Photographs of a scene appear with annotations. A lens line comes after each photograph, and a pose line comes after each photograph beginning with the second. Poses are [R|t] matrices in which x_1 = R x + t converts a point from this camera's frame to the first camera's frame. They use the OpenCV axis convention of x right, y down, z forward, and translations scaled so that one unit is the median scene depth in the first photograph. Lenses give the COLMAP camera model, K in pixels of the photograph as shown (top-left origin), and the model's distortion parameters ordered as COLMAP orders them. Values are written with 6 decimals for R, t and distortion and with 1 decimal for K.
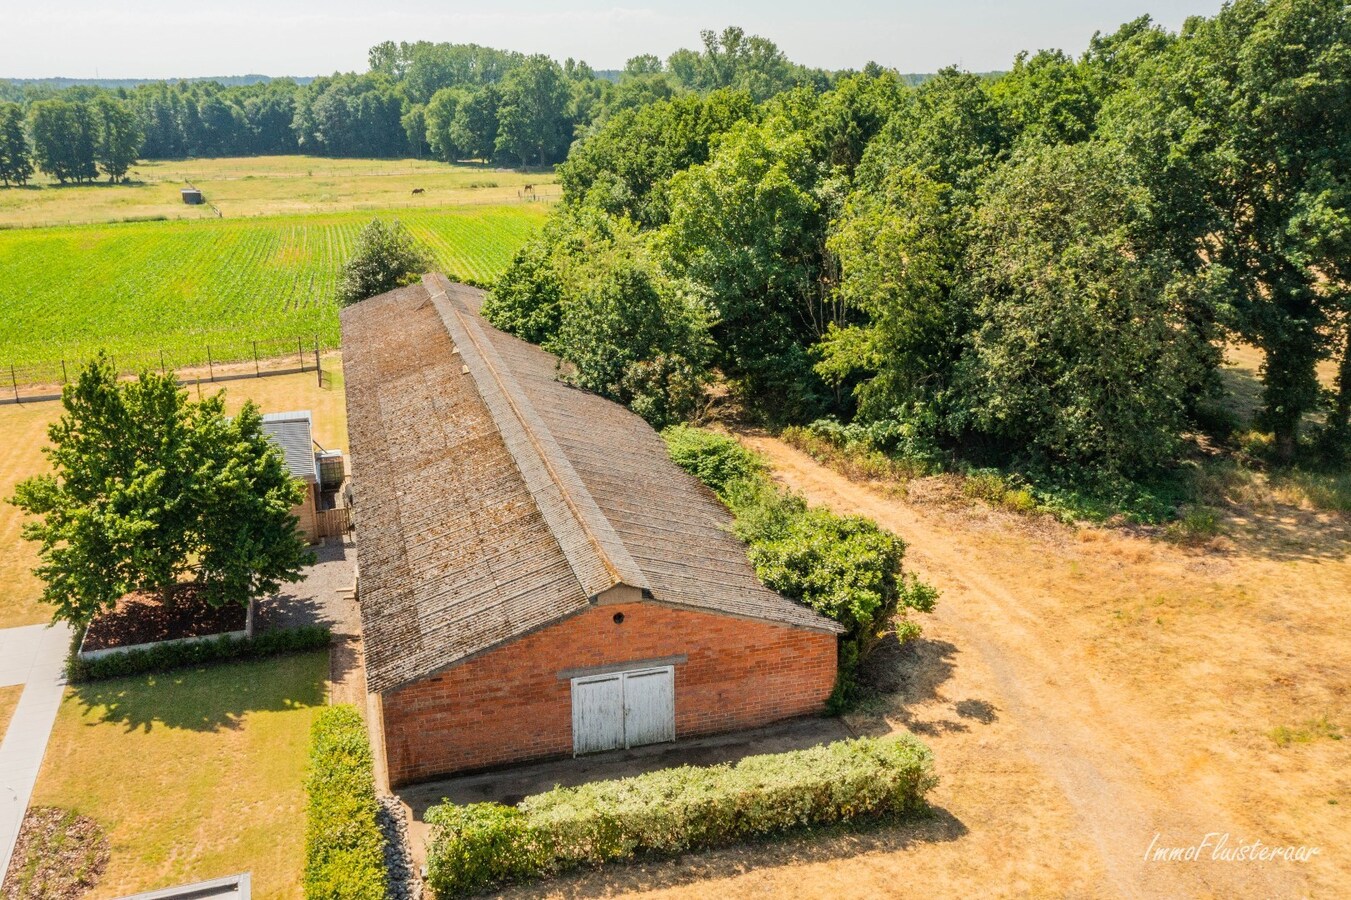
lens RADIAL K [[1162.9, 0, 675.5], [0, 1162.9, 450.0], [0, 0, 1]] dist [-0.027127, 0.010488]
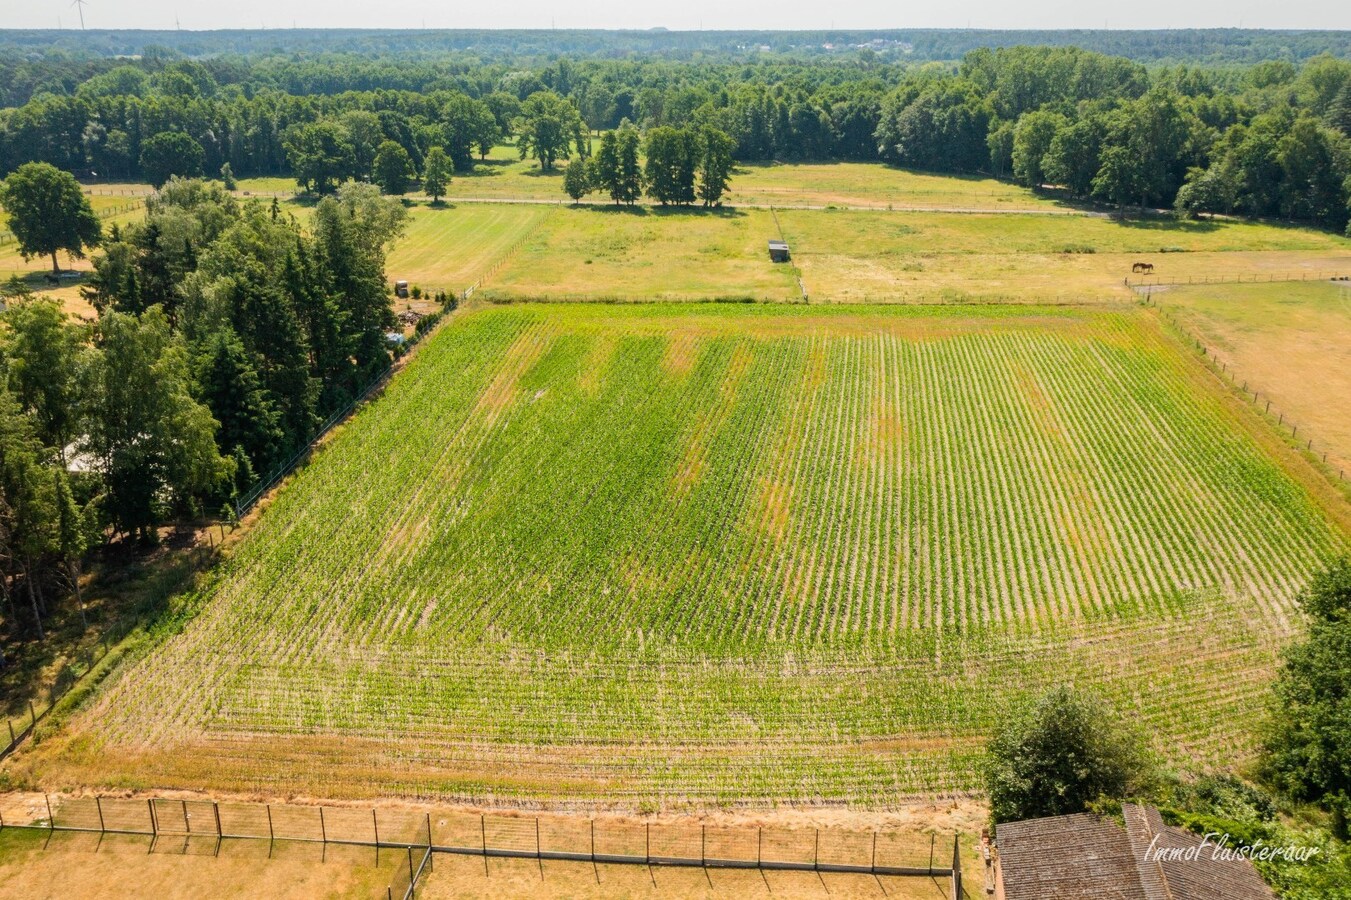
lens RADIAL K [[1110.6, 0, 675.5], [0, 1110.6, 450.0], [0, 0, 1]] dist [-0.002337, 0.000921]
pose [[0.893622, 0.161583, -0.418726, -0.055158], [-0.138685, 0.986700, 0.084787, -0.098410], [0.426857, -0.017697, 0.904146, 0.071819]]
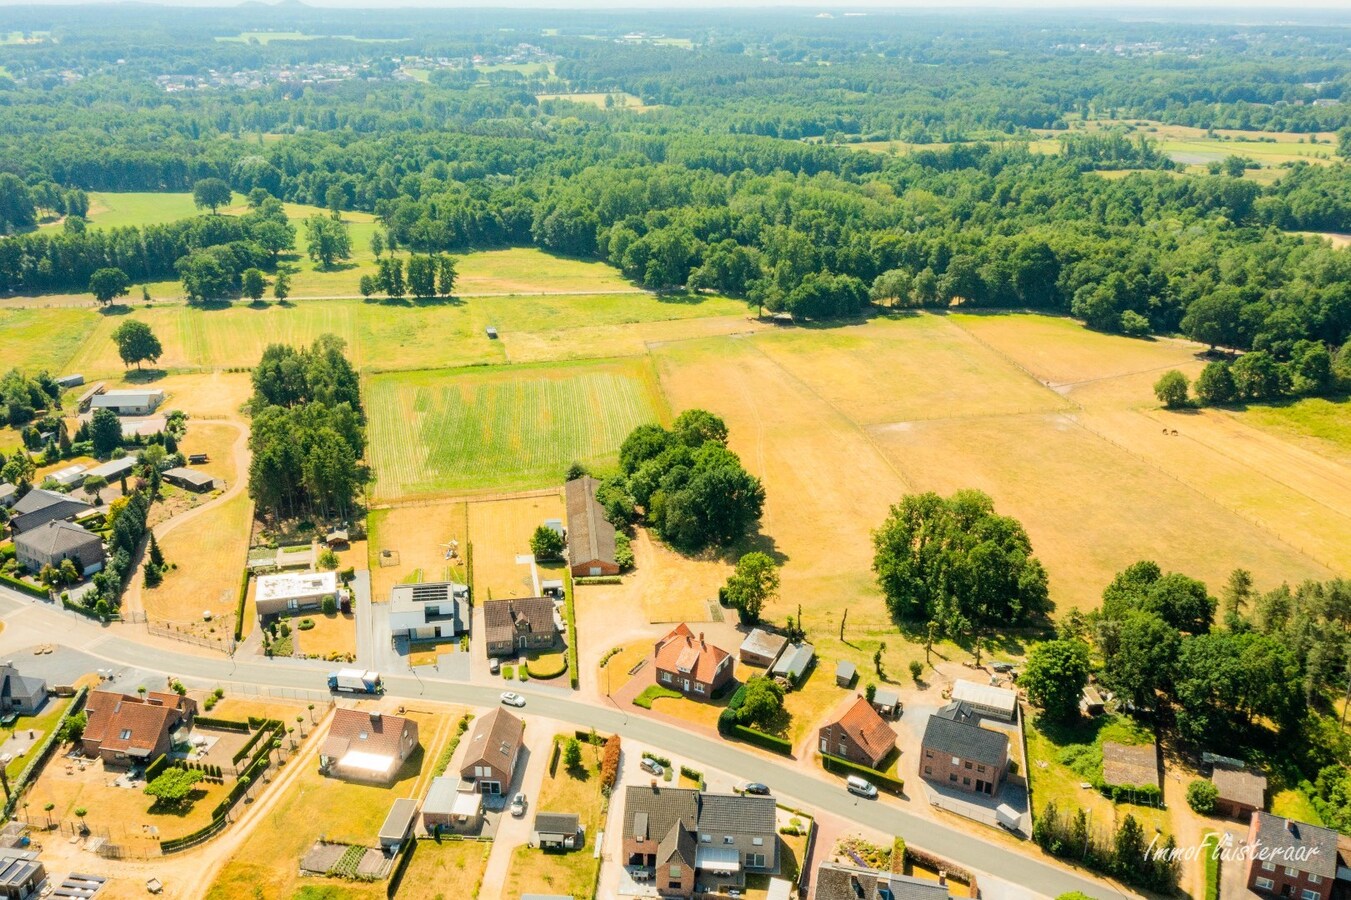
lens RADIAL K [[1110.6, 0, 675.5], [0, 1110.6, 450.0], [0, 0, 1]] dist [-0.002337, 0.000921]
pose [[0.985605, 0.080983, -0.148405, 0.188341], [-0.070522, 0.994728, 0.074455, -0.150241], [0.153652, -0.062918, 0.986120, -0.786890]]
